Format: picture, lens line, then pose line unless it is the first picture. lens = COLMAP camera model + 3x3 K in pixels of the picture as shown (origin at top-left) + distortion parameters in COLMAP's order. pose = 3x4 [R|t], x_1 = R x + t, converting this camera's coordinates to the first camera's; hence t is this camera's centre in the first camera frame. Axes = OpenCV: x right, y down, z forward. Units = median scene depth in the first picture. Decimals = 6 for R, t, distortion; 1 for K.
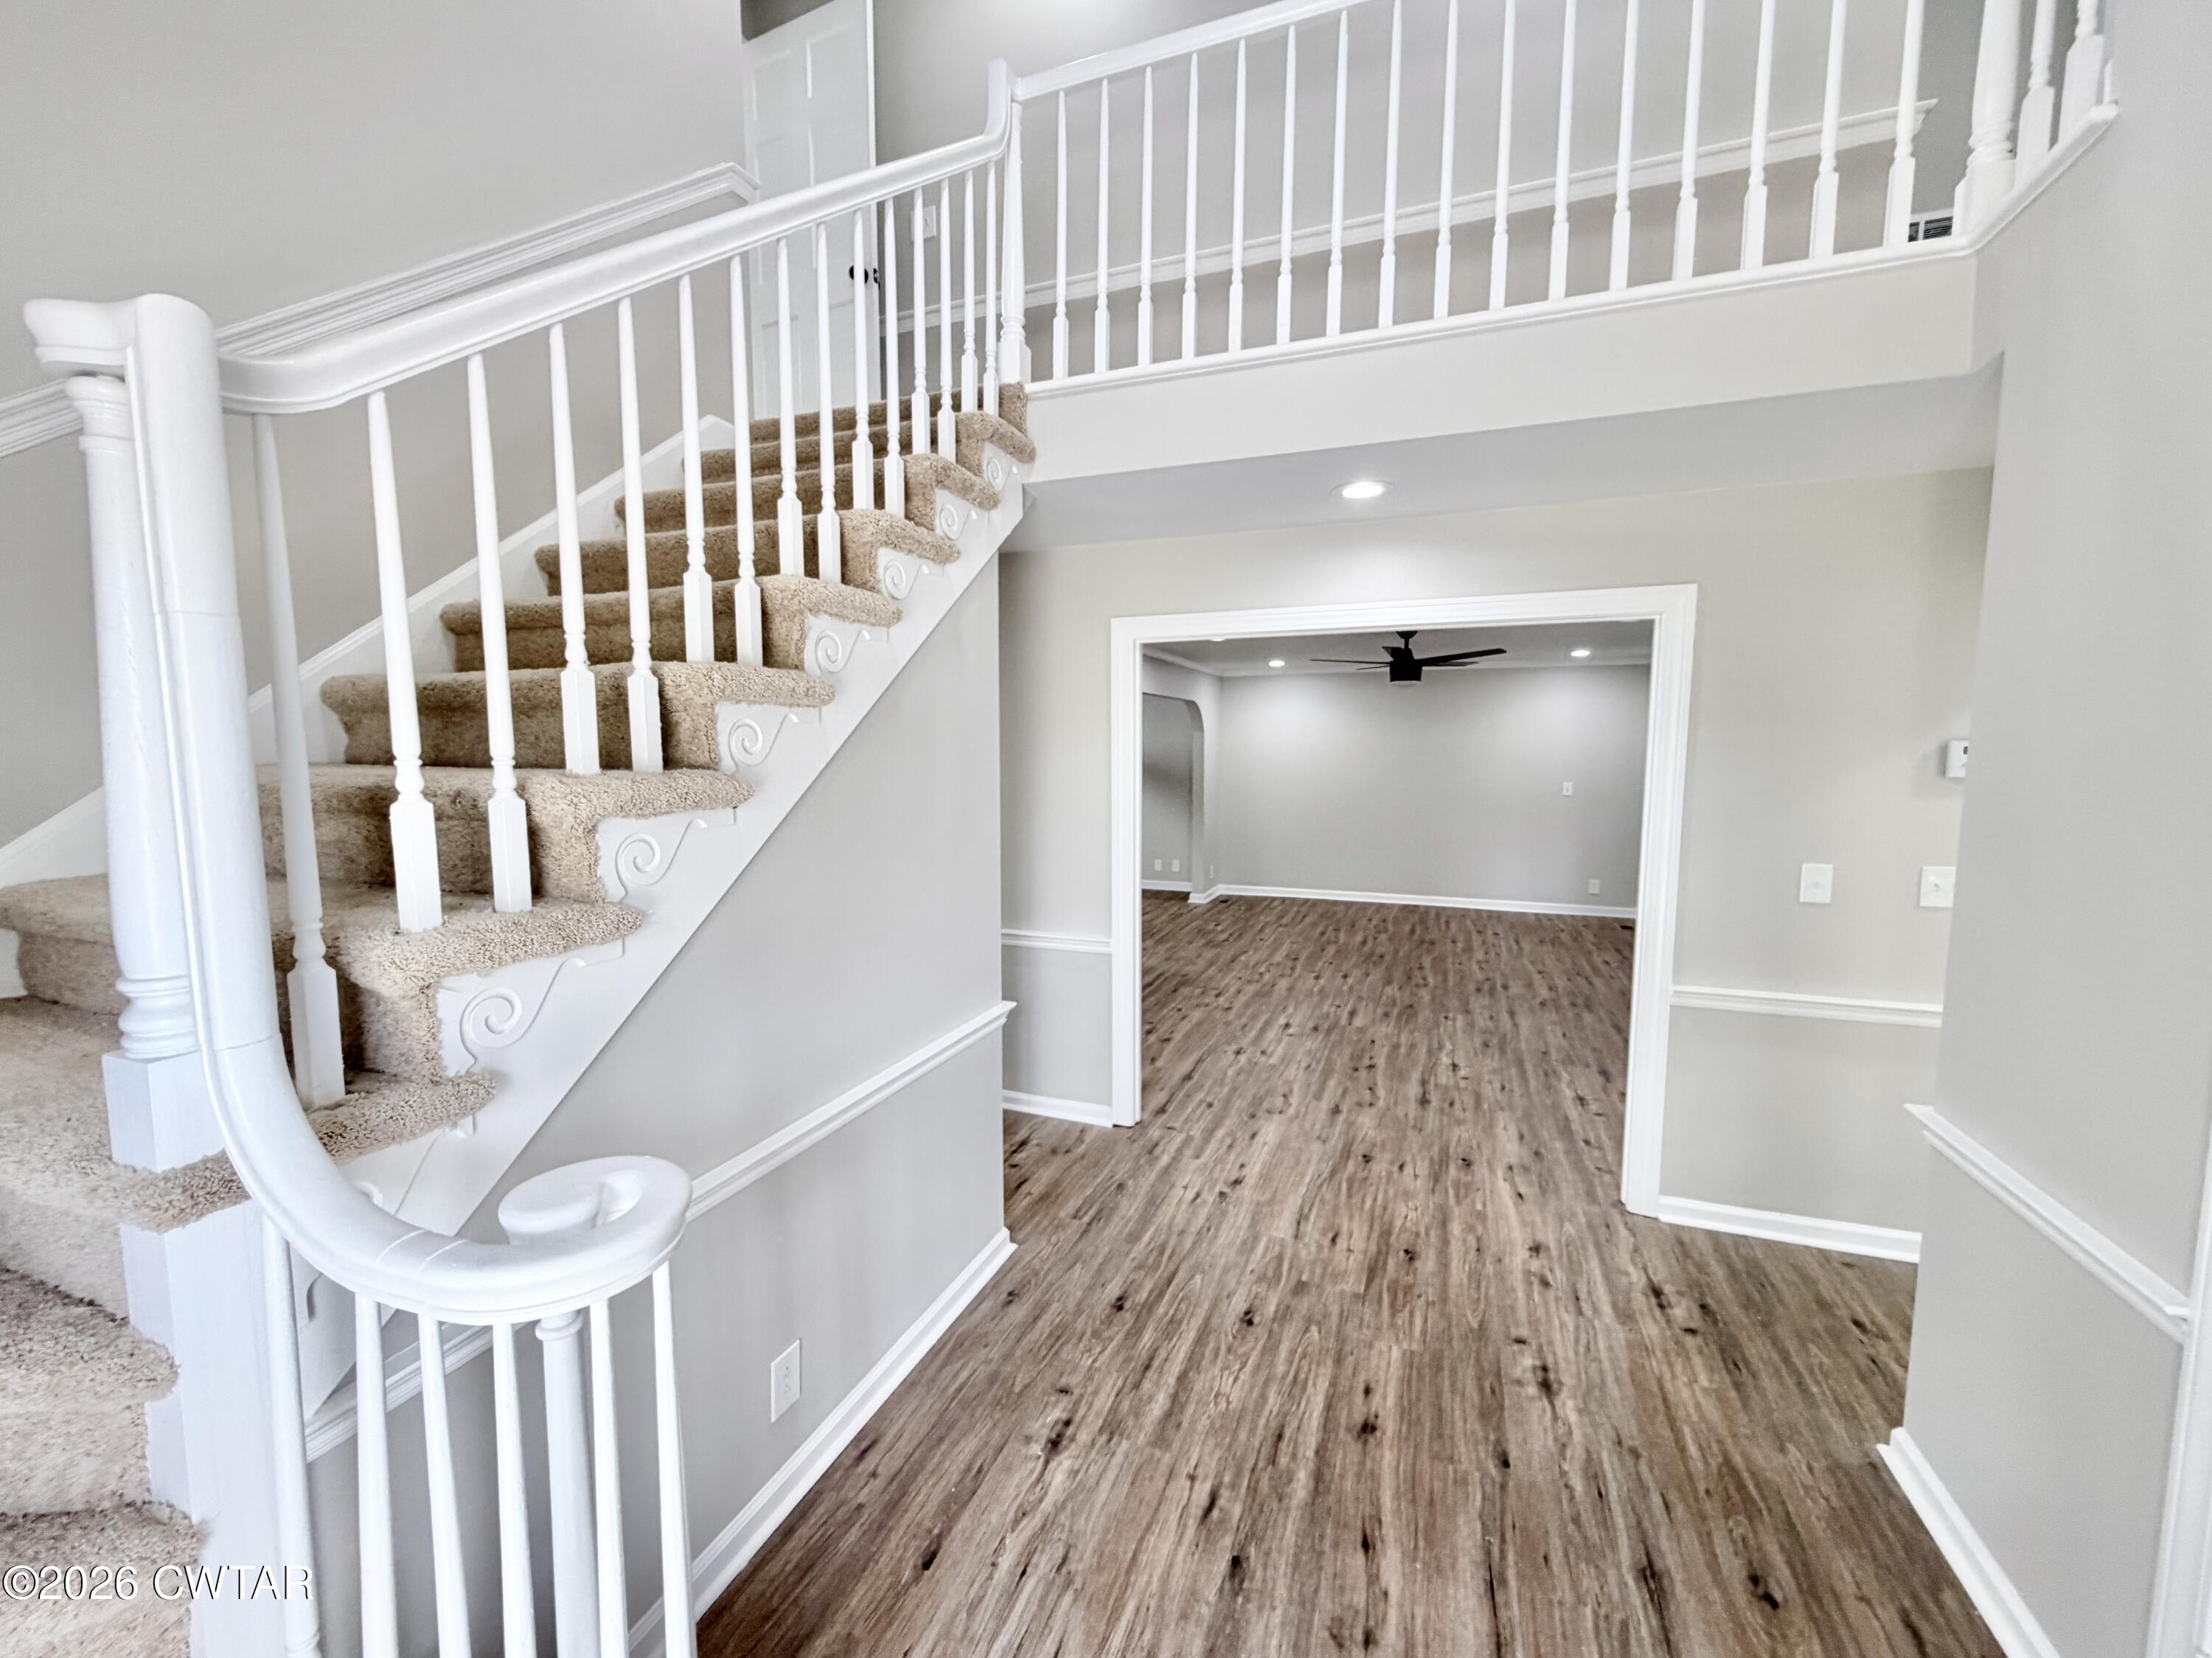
lens RADIAL K [[892.5, 0, 1100.0], [0, 892.5, 828.9], [0, 0, 1]] dist [0.000301, 0.000054]
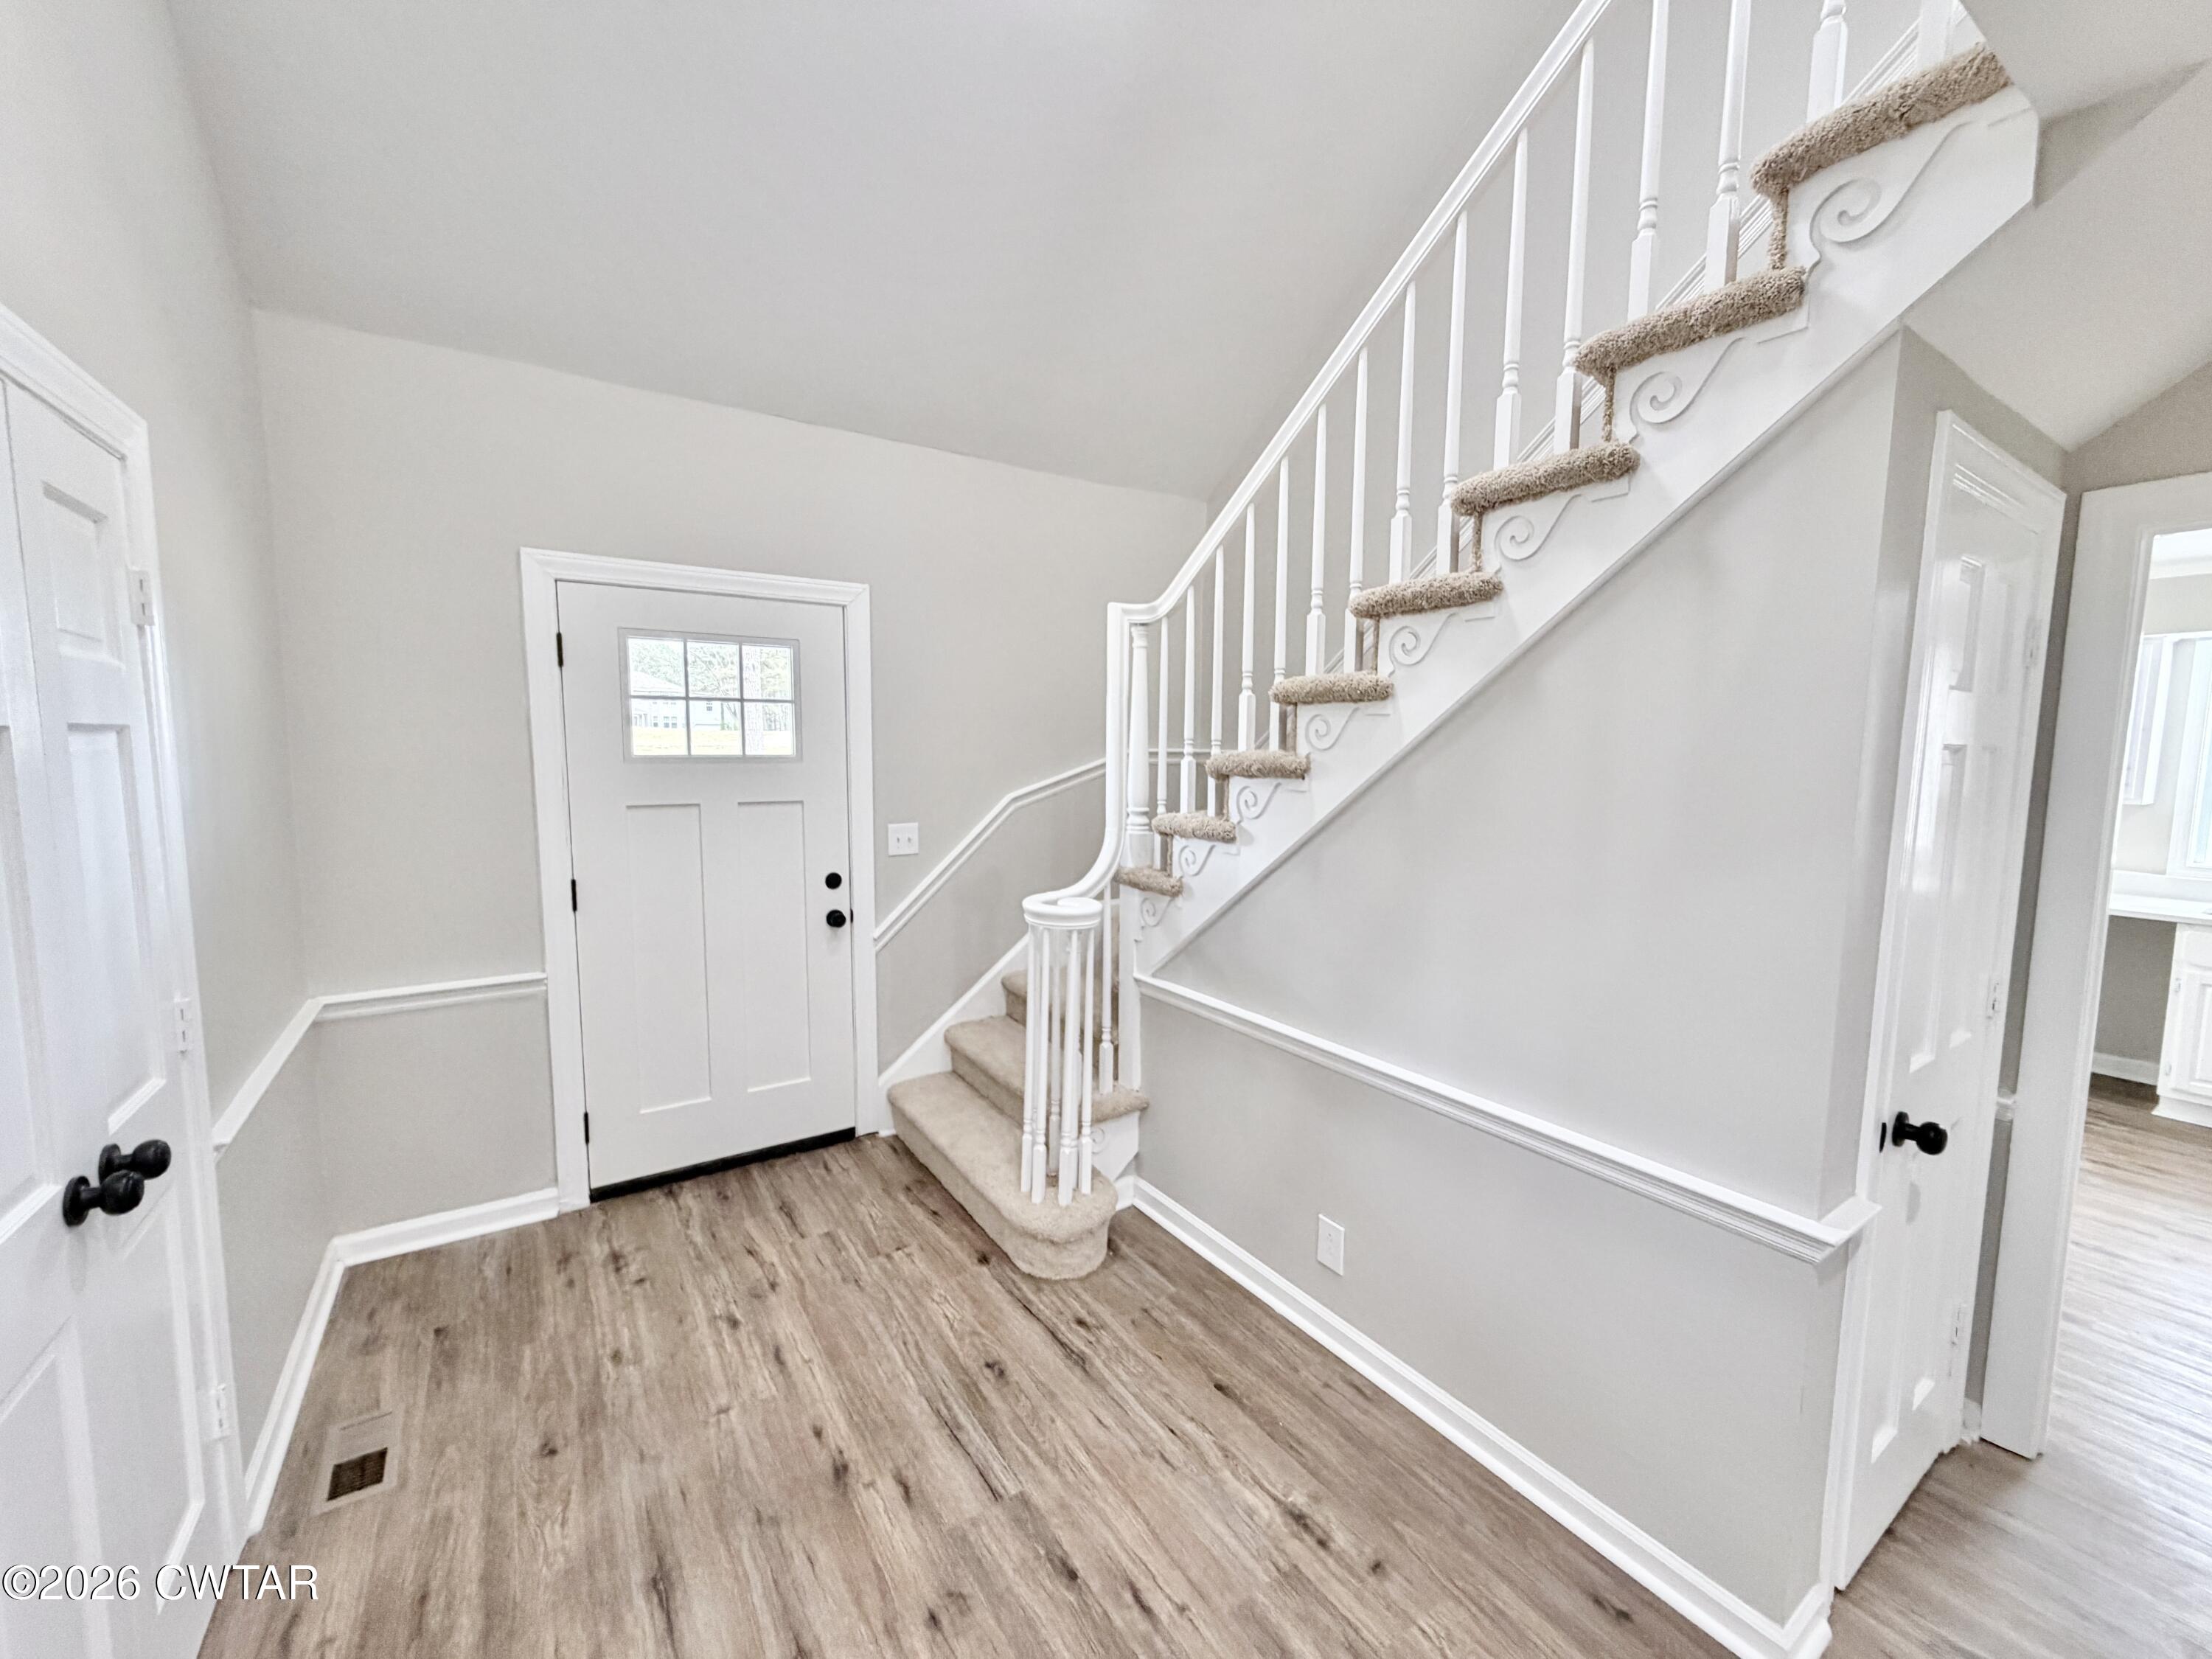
lens RADIAL K [[892.6, 0, 1100.0], [0, 892.6, 829.4], [0, 0, 1]] dist [0.000301, 0.000054]
pose [[-0.582053, 0.076382, -0.809555, 0.800112], [-0.081907, 0.985008, 0.151826, -0.117375], [0.809015, 0.154678, -0.567070, 1.352020]]
